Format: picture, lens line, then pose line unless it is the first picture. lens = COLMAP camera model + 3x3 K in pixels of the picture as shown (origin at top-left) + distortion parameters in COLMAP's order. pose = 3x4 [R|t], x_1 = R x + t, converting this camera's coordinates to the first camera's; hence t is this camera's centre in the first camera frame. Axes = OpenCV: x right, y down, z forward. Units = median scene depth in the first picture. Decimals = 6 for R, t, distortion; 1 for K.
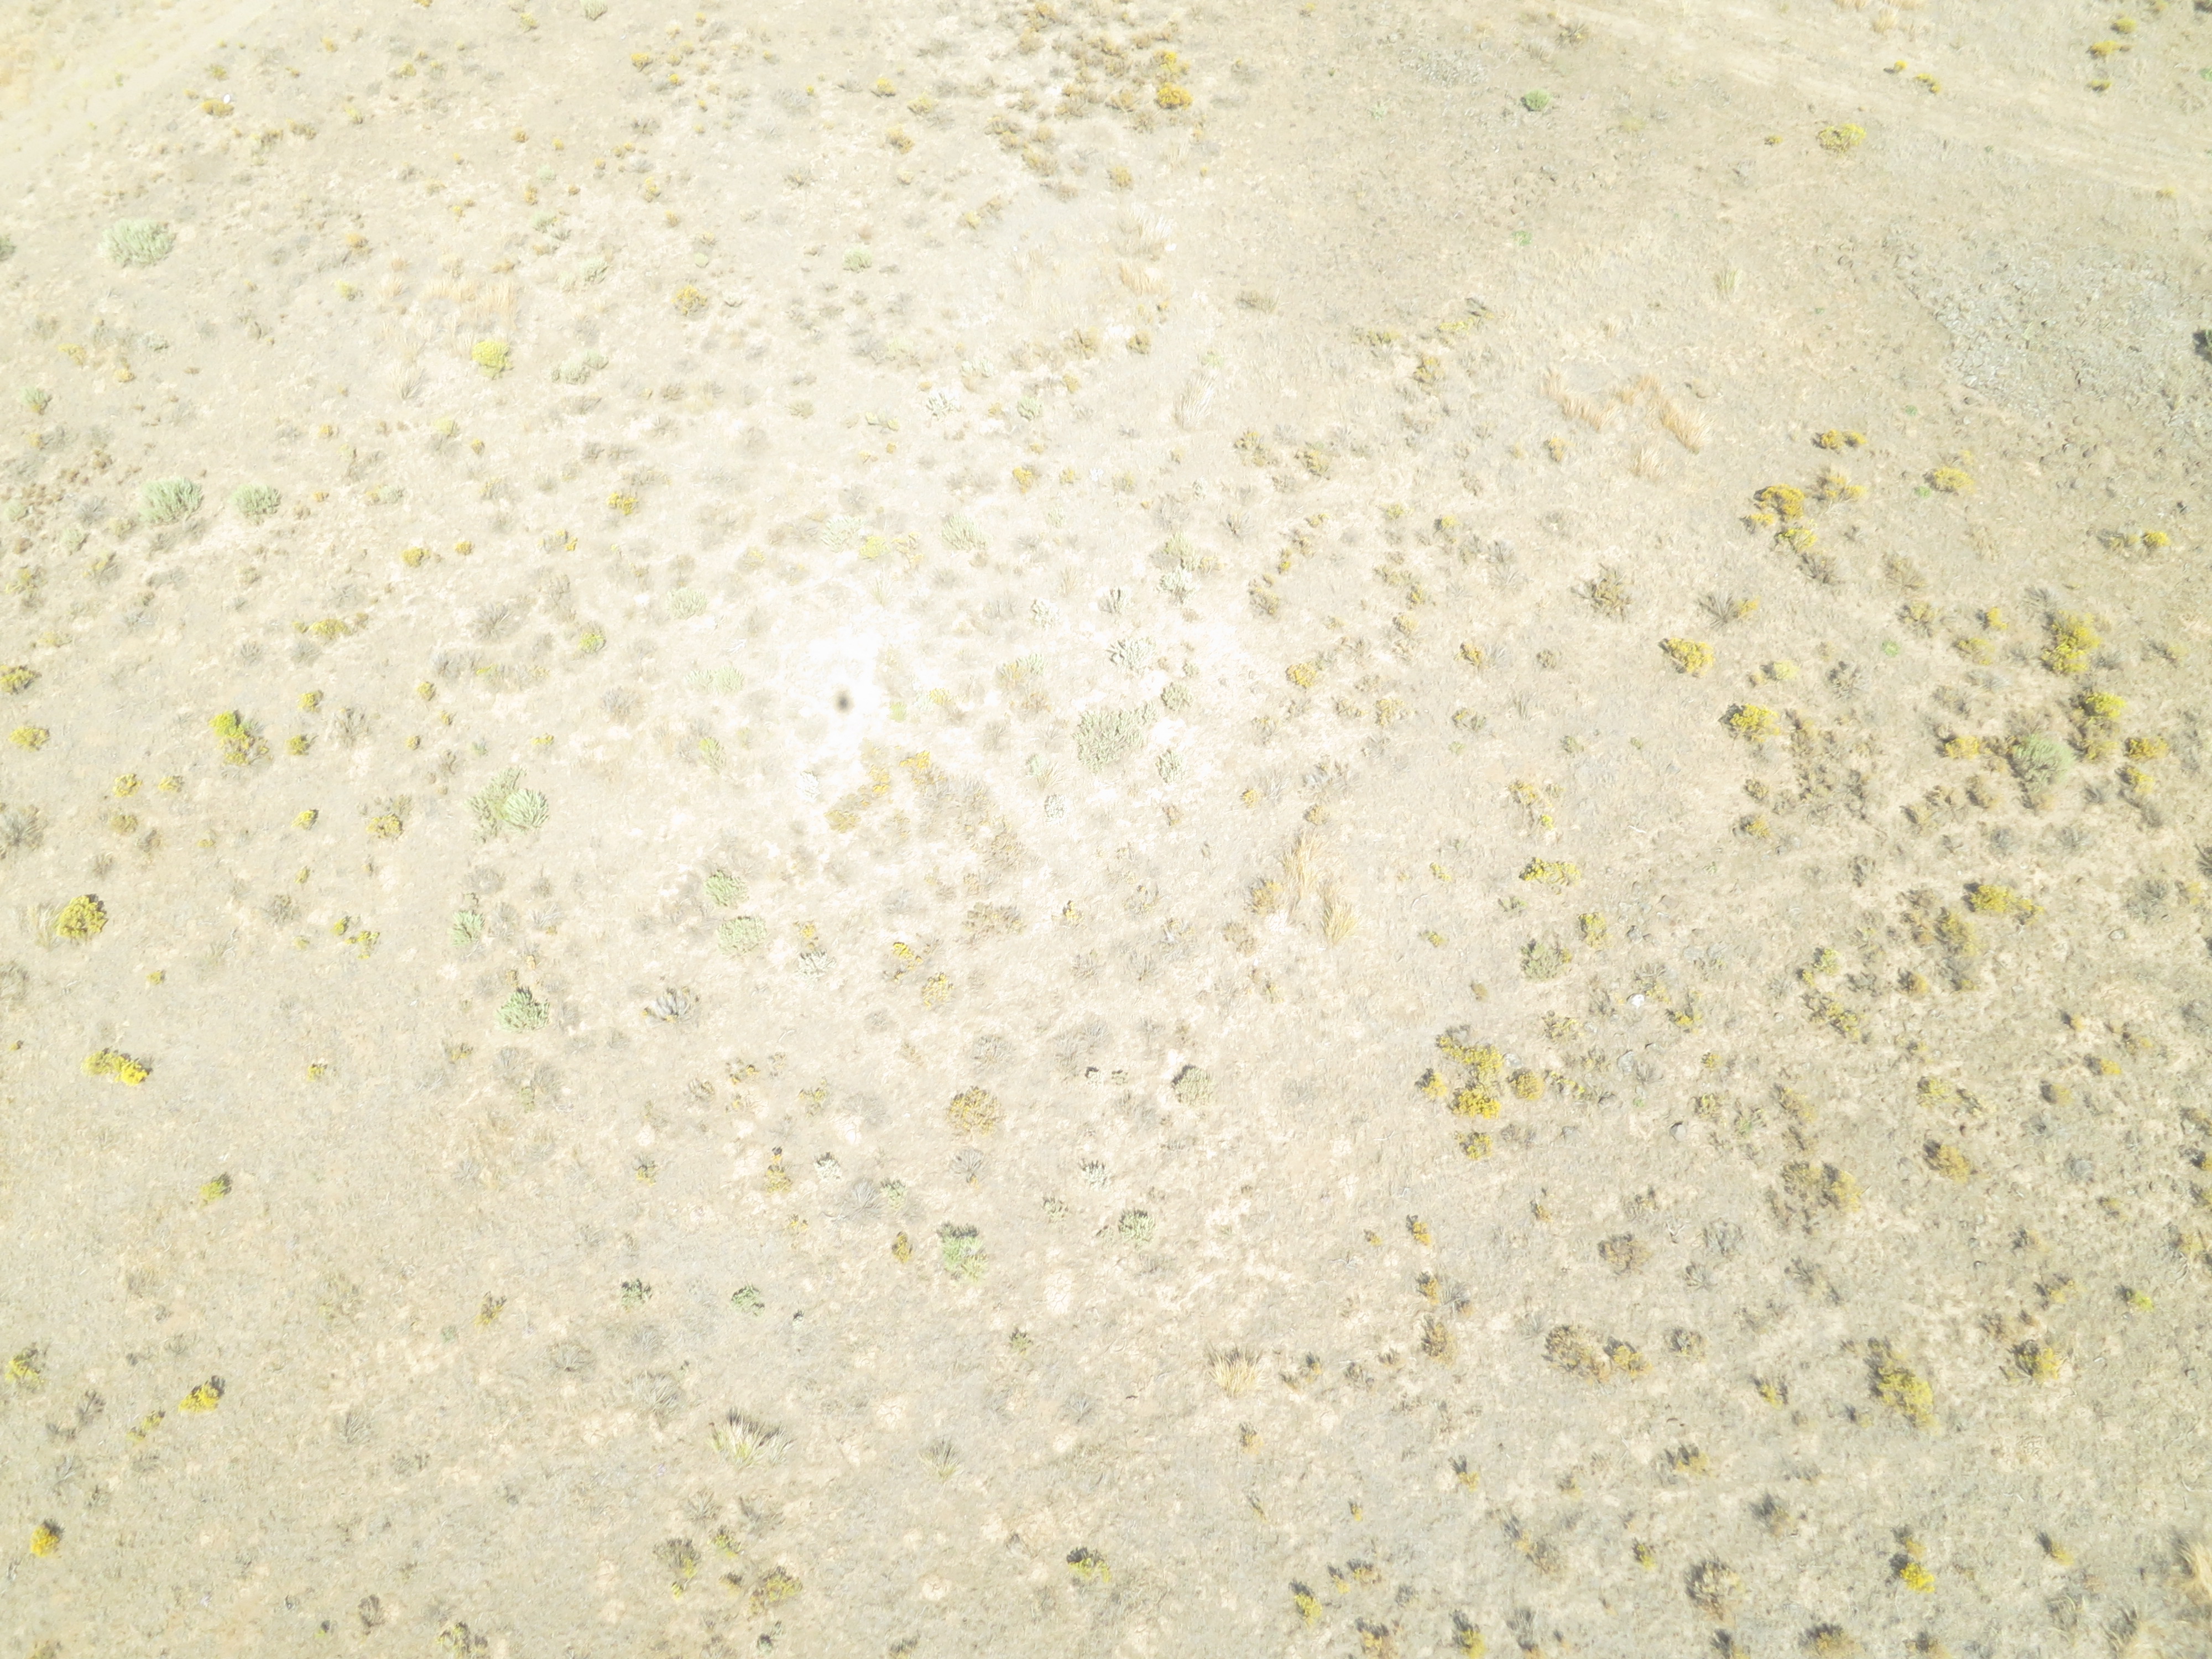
lens RADIAL K [[1581.8, 0, 1118.7], [0, 1581.8, 803.3], [0, 0, 1]] dist [-0.053930, 0.016469]
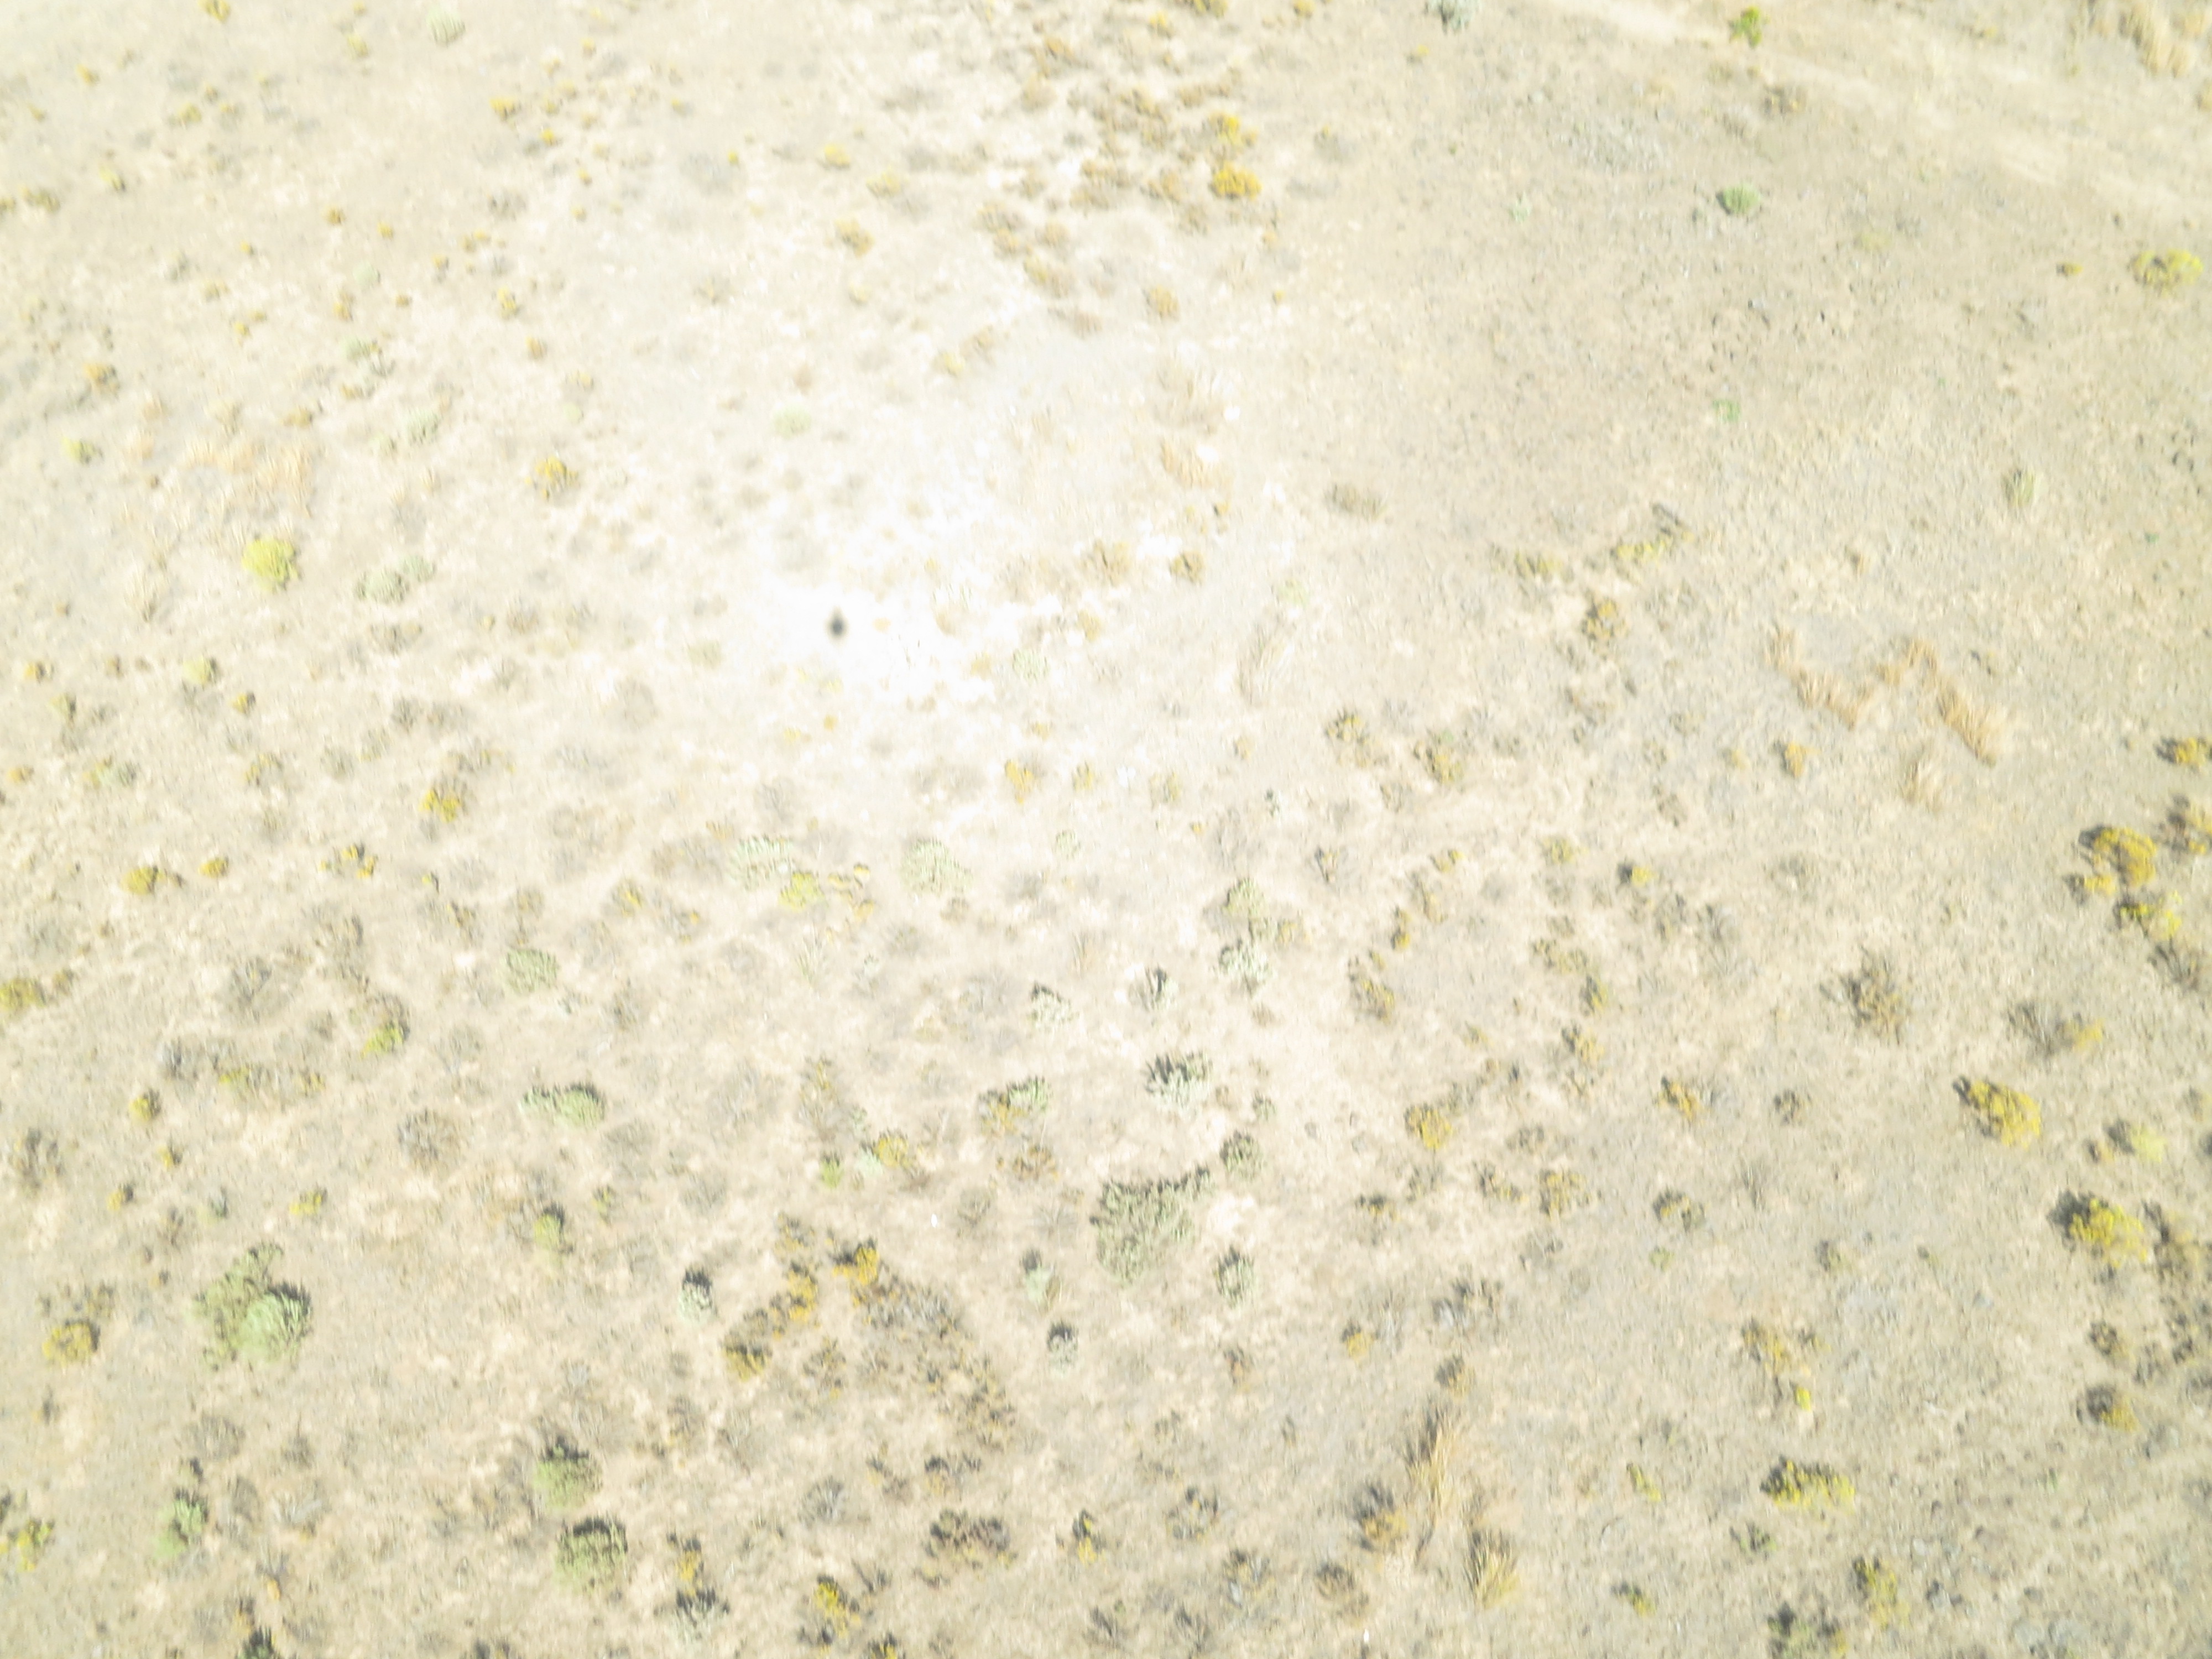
lens RADIAL K [[1581.8, 0, 1121.6], [0, 1581.8, 823.2], [0, 0, 1]] dist [-0.053930, 0.016469]
pose [[0.999861, 0.015302, 0.006632, -0.021441], [-0.015624, 0.998545, 0.051620, -0.235020], [-0.005832, -0.051716, 0.998645, 0.322584]]
